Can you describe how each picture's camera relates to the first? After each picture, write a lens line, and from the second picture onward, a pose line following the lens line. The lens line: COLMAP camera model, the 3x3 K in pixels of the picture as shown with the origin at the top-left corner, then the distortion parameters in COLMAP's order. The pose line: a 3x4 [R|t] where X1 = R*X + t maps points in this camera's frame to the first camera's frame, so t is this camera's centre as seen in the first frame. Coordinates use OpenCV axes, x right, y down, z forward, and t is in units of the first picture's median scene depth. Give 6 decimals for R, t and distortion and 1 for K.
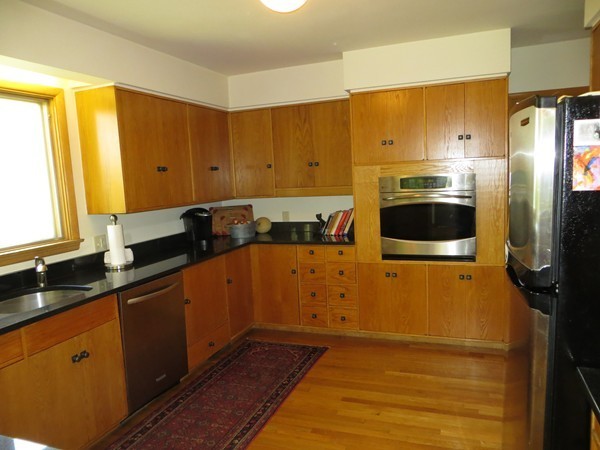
lens RADIAL K [[450.9, 0, 300.8], [0, 450.9, 226.0], [0, 0, 1]] dist [-0.034576, 0.008145]
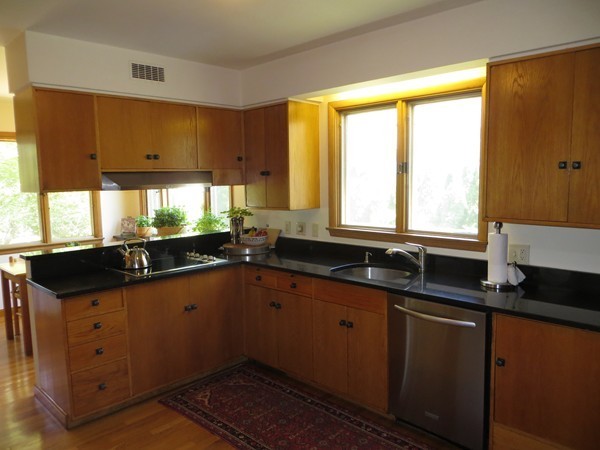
lens RADIAL K [[450.9, 0, 301.0], [0, 450.9, 223.6], [0, 0, 1]] dist [-0.034576, 0.008145]
pose [[-0.390348, 0.145542, -0.909091, 0.540094], [-0.074891, 0.979134, 0.188912, -0.170048], [0.917616, 0.141824, -0.371304, 1.114514]]
